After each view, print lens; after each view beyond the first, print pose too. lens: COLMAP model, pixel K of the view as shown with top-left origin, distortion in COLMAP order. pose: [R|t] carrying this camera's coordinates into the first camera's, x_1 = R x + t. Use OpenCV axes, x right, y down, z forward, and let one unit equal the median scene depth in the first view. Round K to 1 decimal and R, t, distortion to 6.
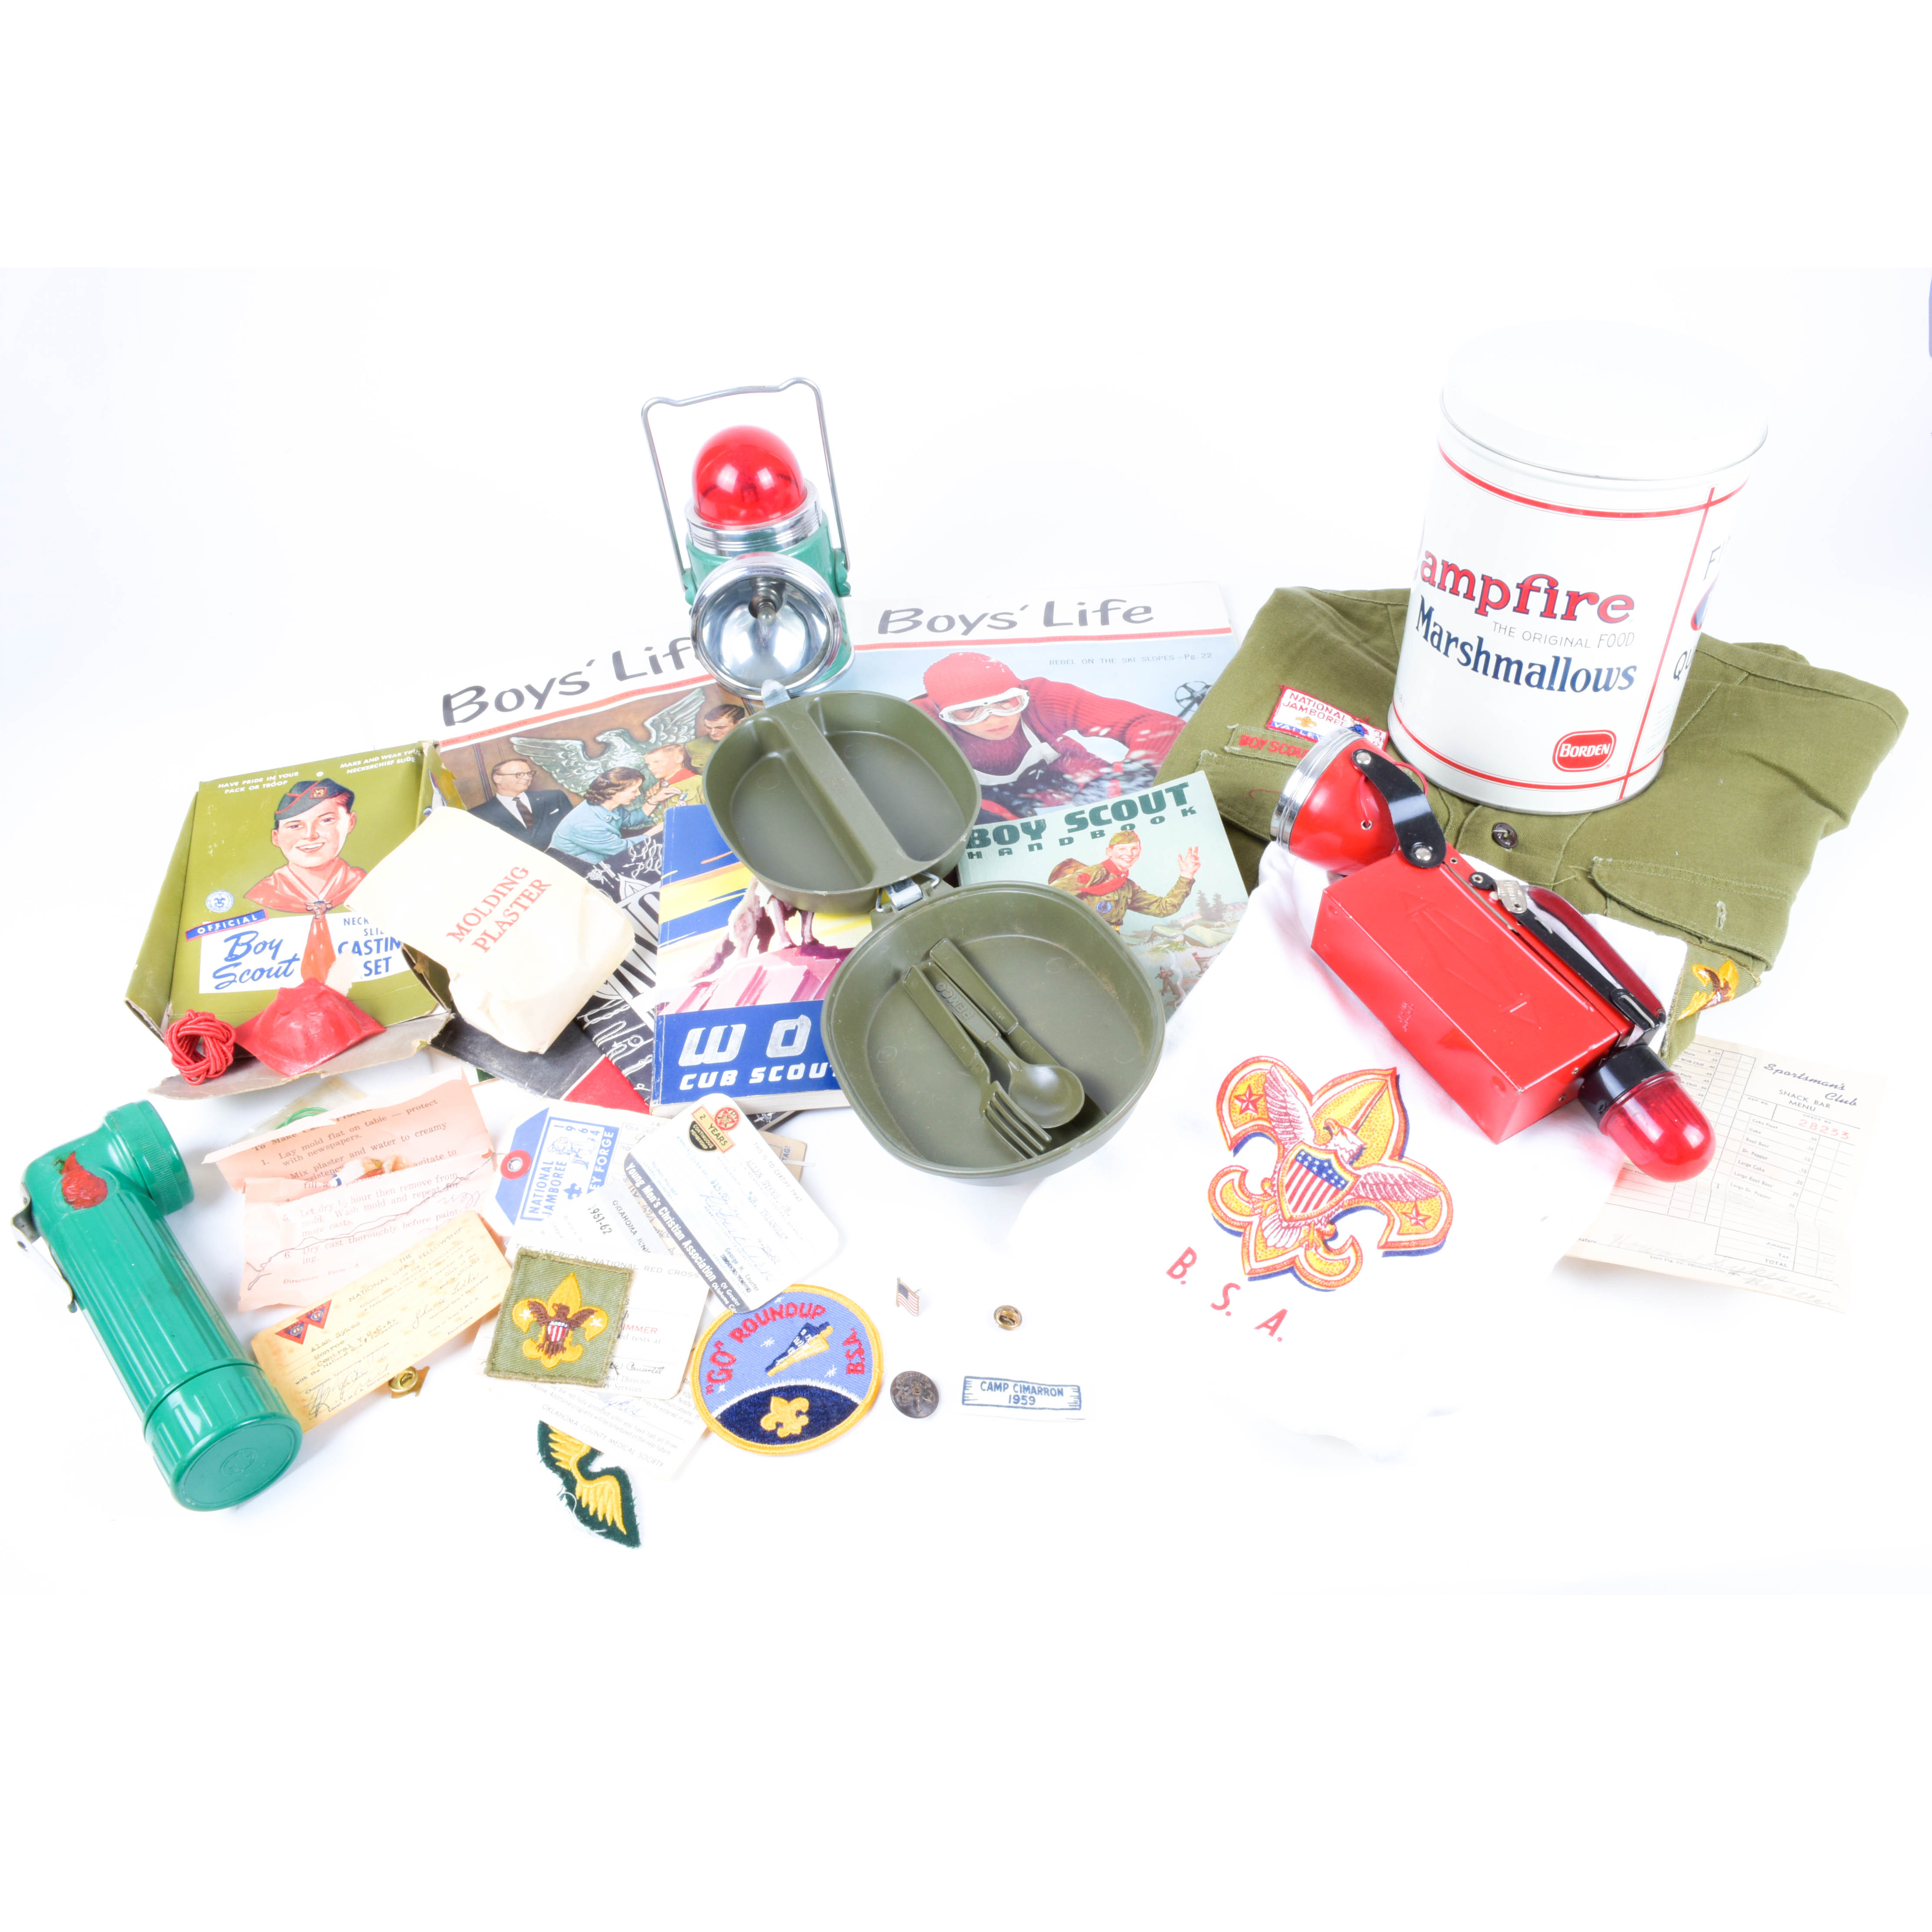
lens RADIAL K [[1534.4, 0, 1004.2], [0, 1534.4, 939.6], [0, 0, 1]] dist [-0.013223, -0.003754]
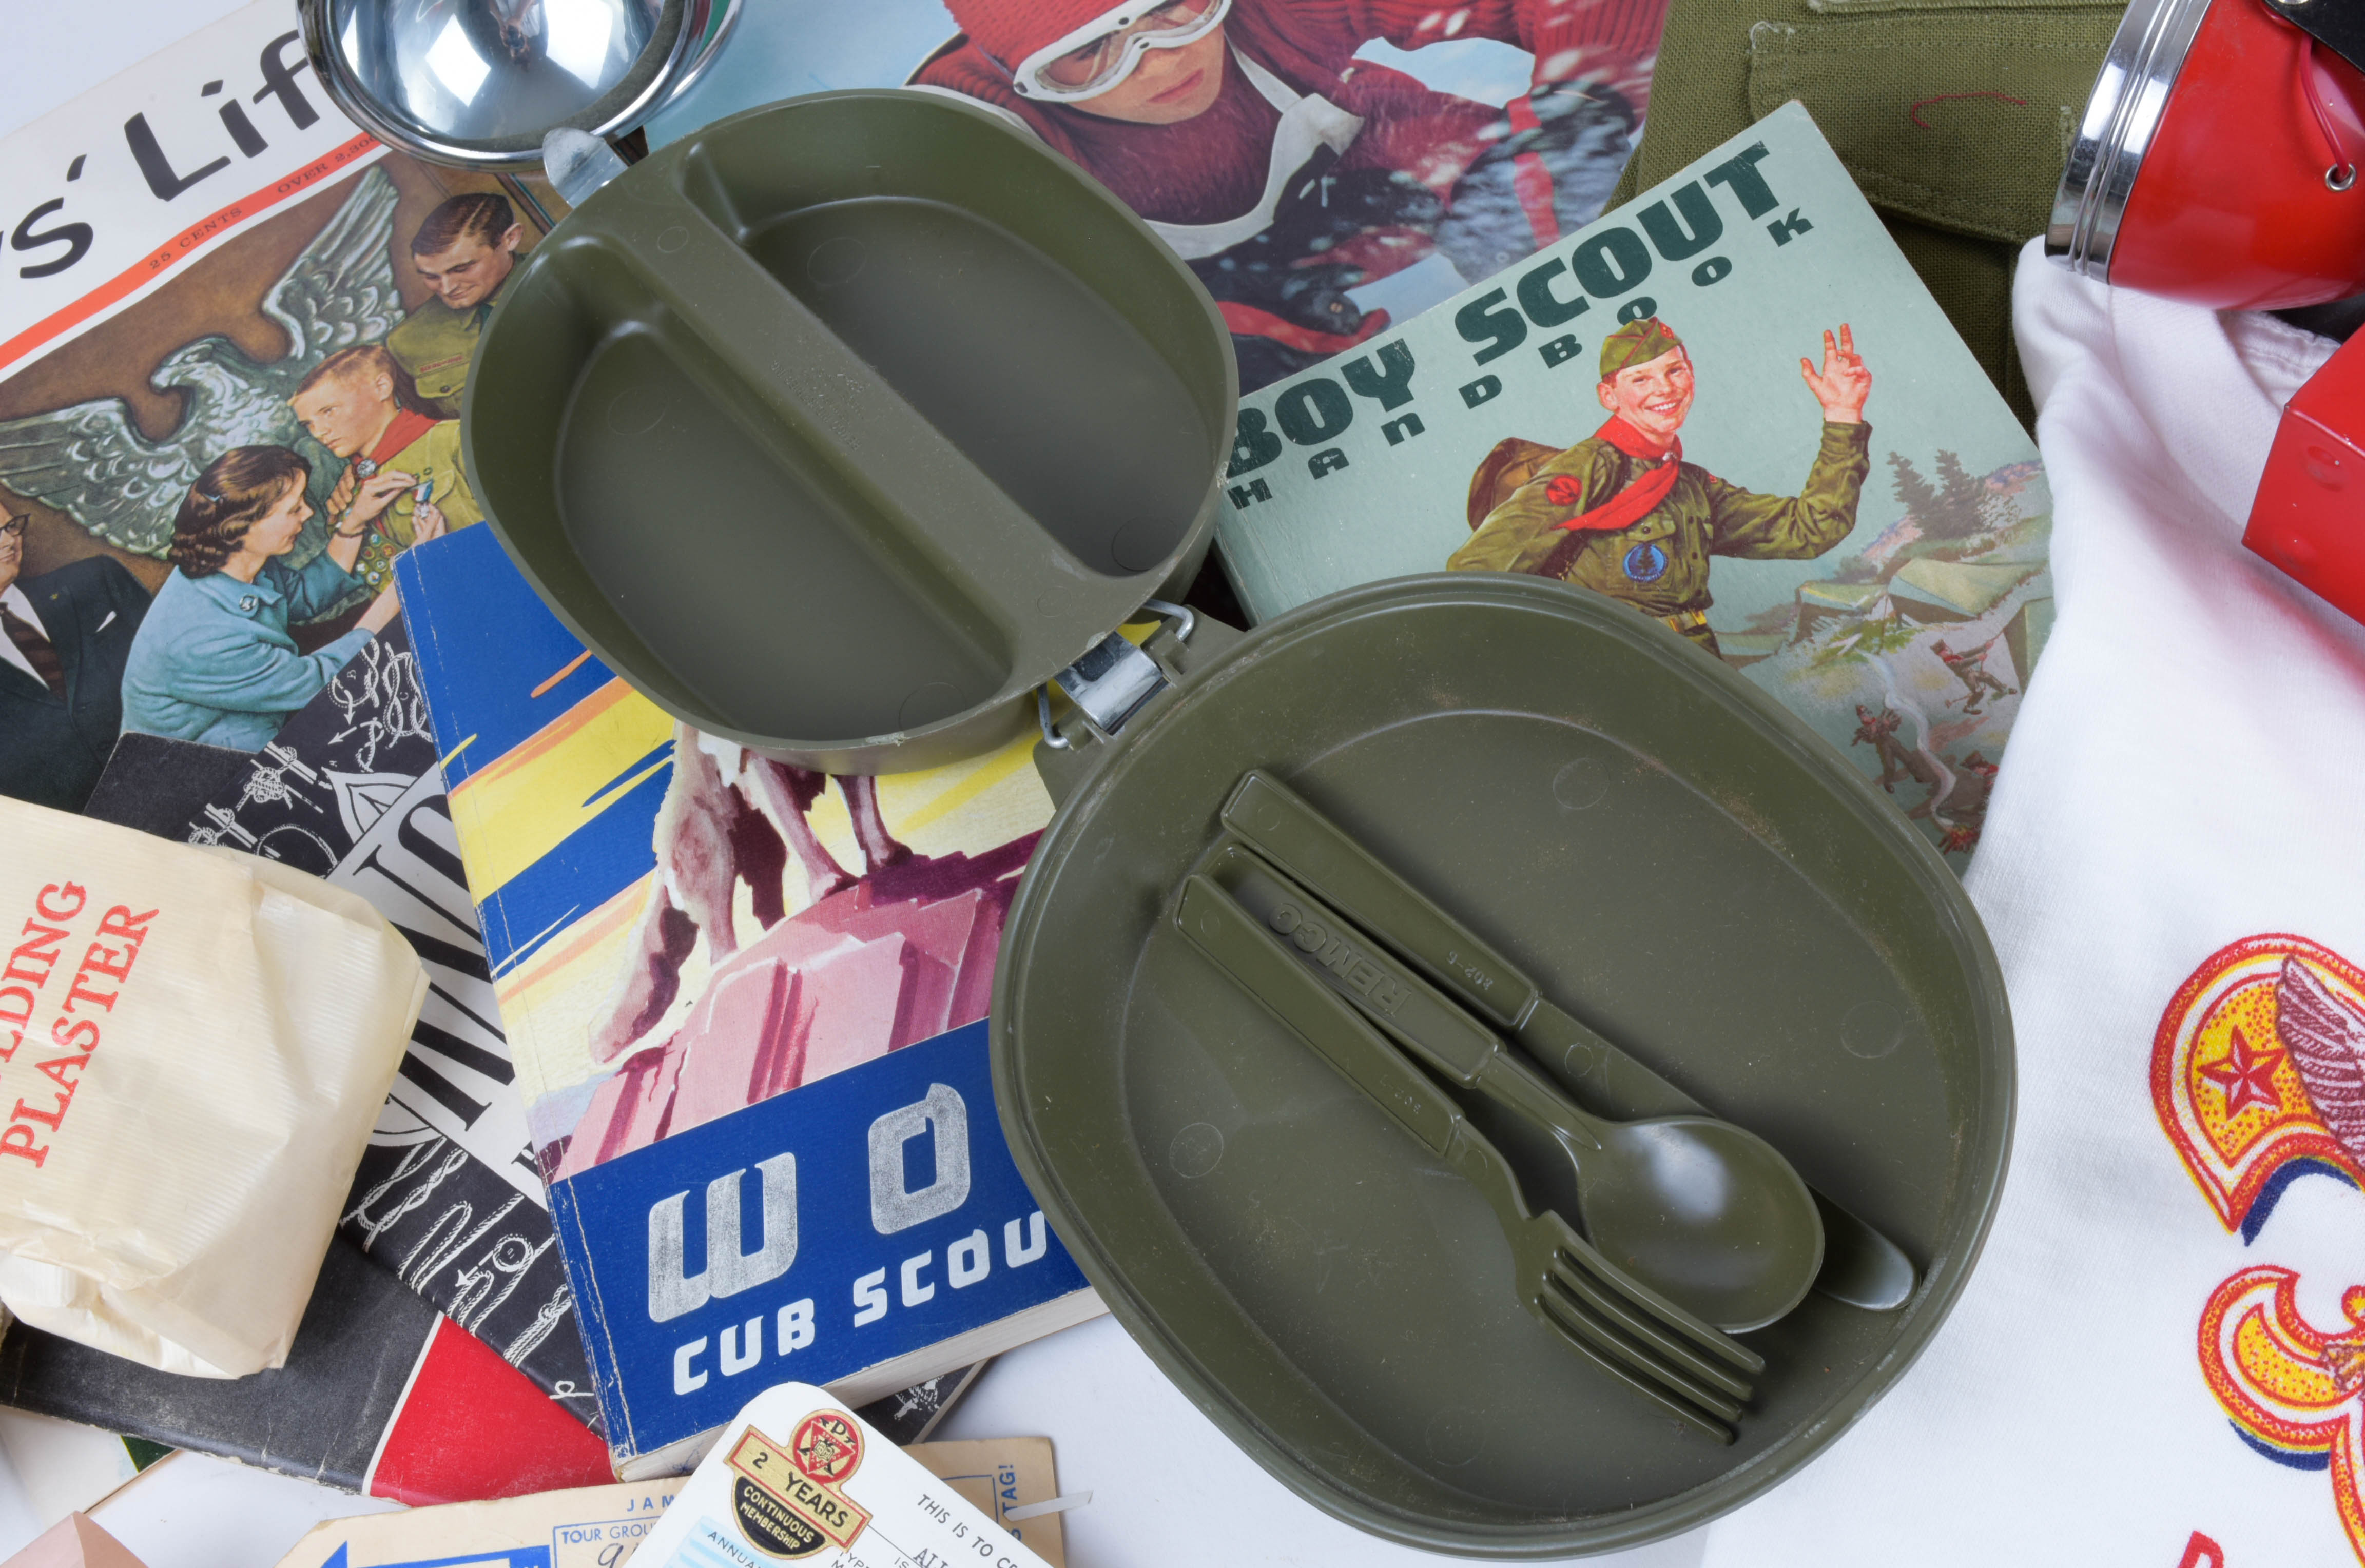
lens RADIAL K [[2976.1, 0, 1187.5], [0, 2976.1, 795.8], [0, 0, 1]] dist [-0.023480, 0.015946]
pose [[0.966788, -0.255500, -0.006347, -0.050689], [0.252224, 0.949790, 0.185154, -0.130194], [-0.041278, -0.180606, 0.982689, 0.311159]]
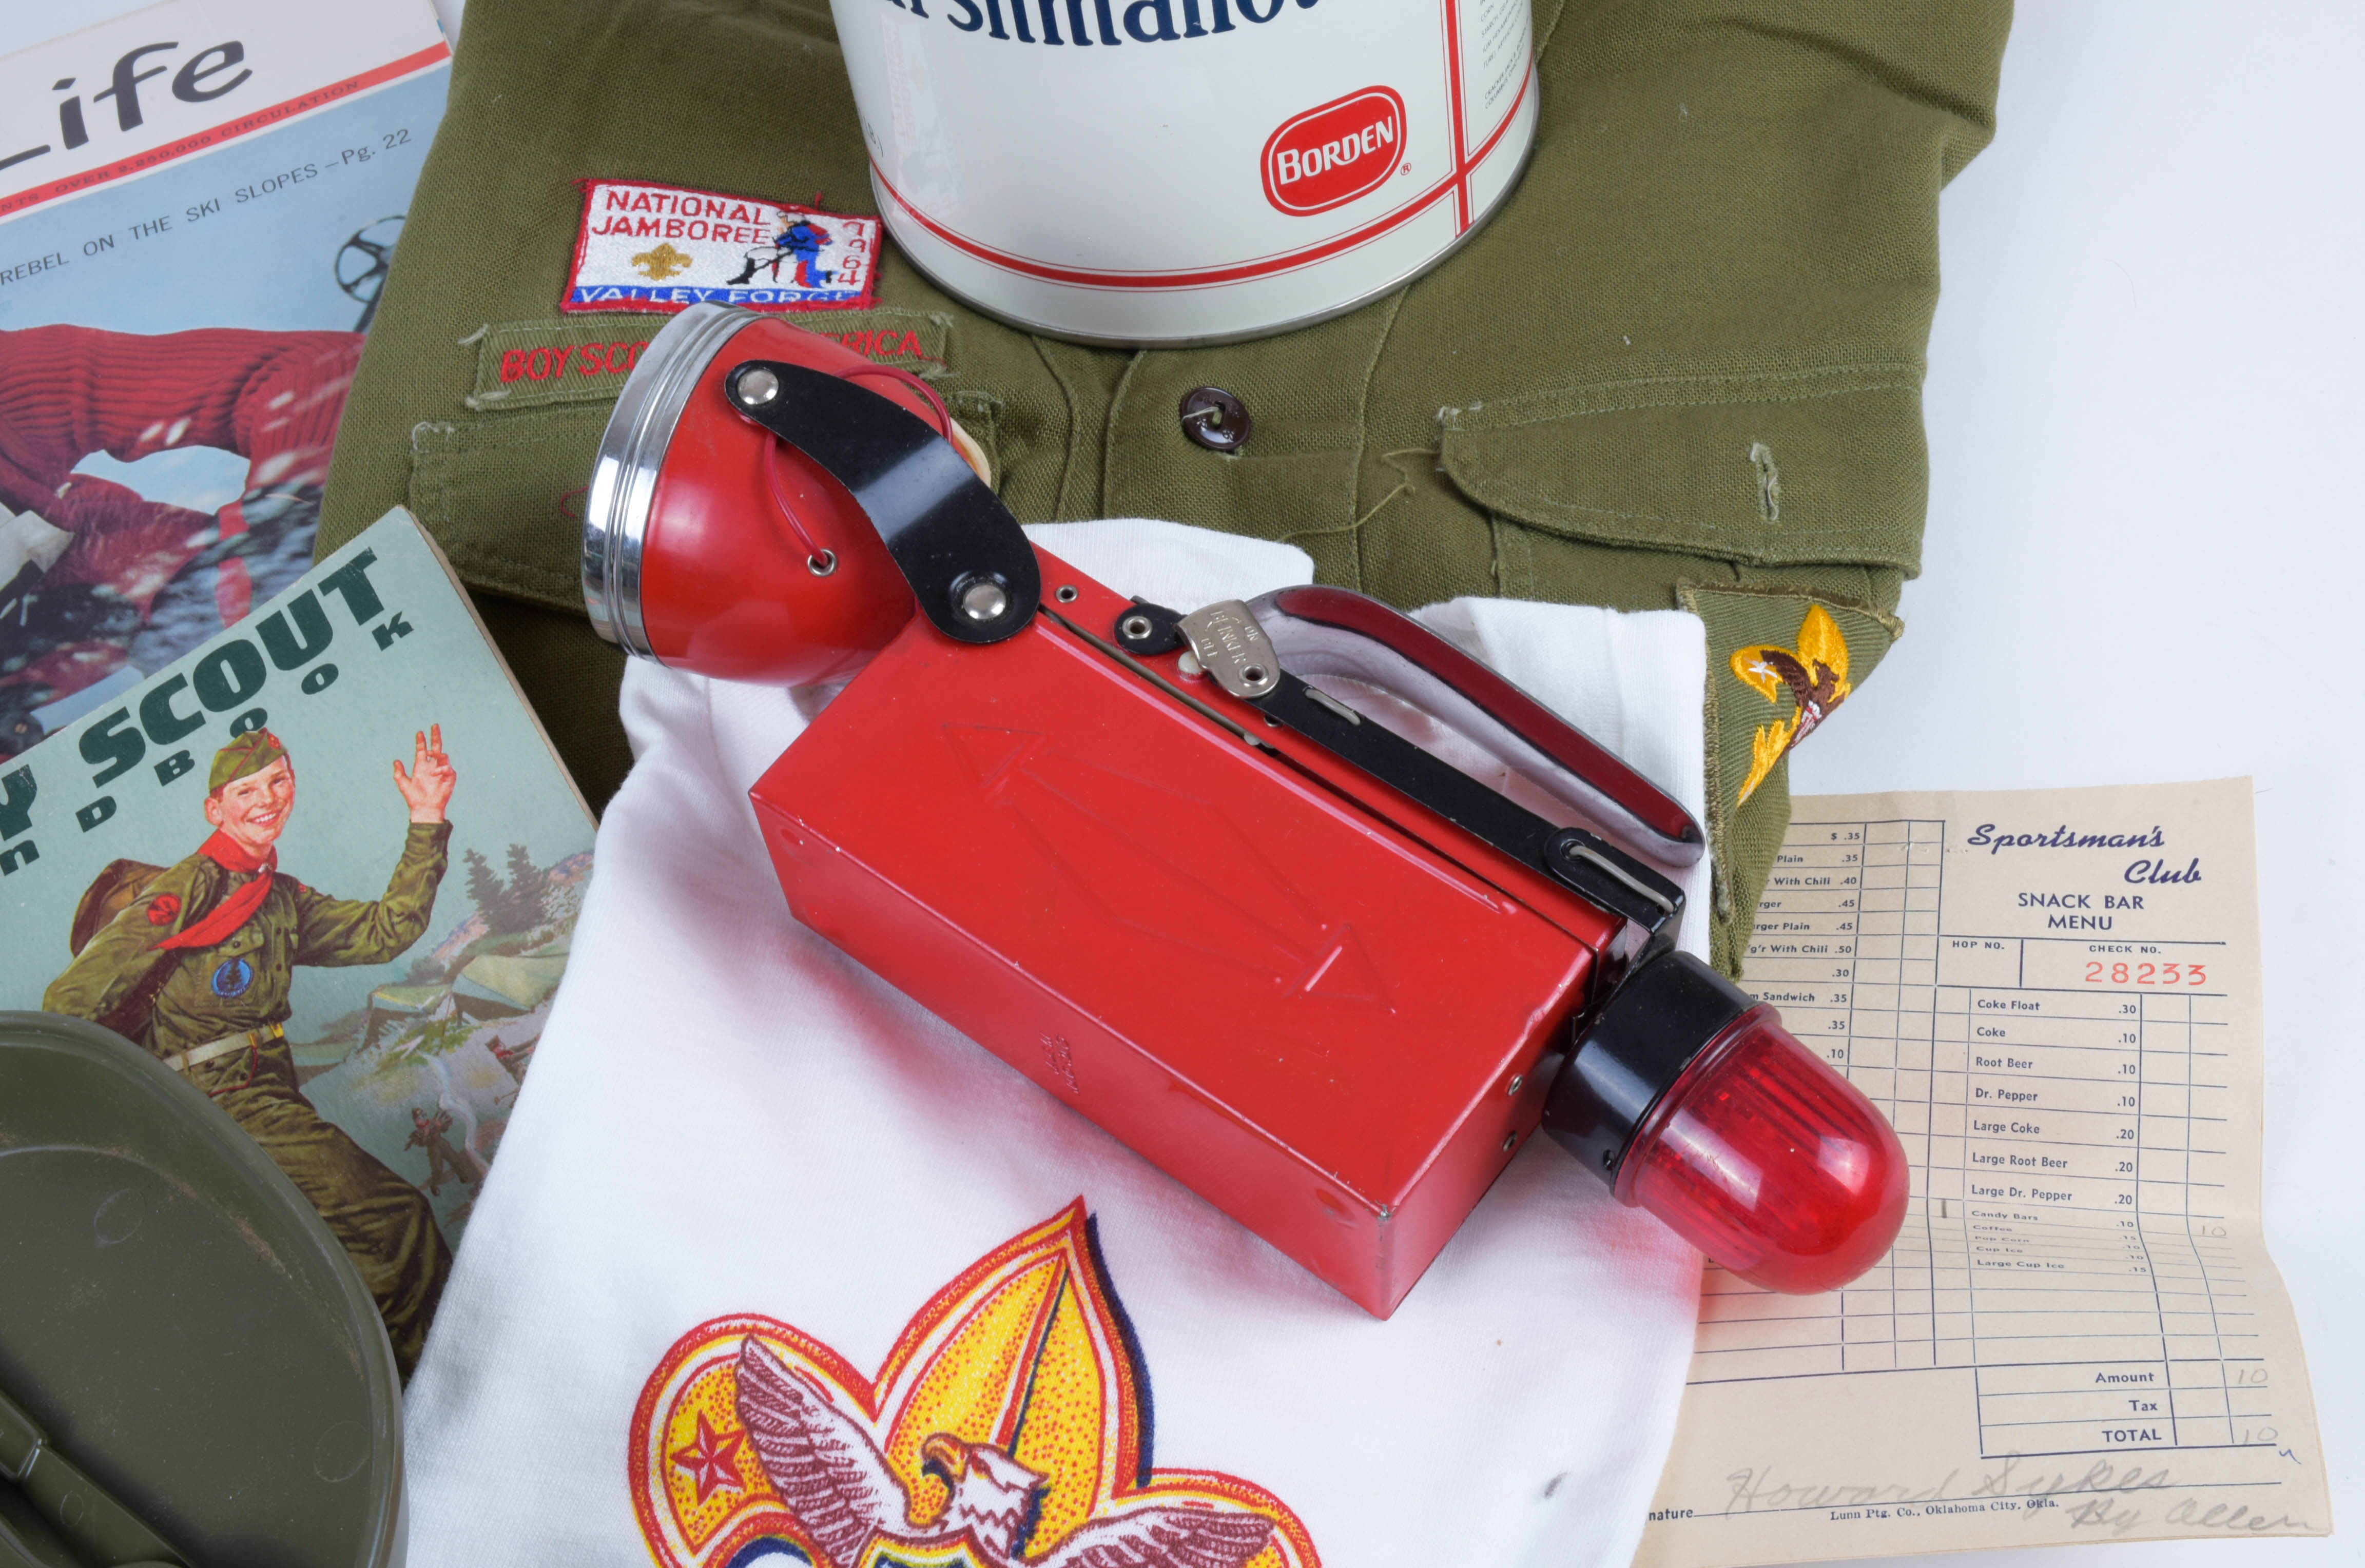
lens RADIAL K [[2976.1, 0, 1187.5], [0, 2976.1, 795.8], [0, 0, 1]] dist [-0.023480, 0.015946]
pose [[0.930221, -0.328694, 0.163247, 0.179971], [0.308021, 0.941074, 0.139653, -0.093069], [-0.199530, -0.079624, 0.976651, 0.278833]]
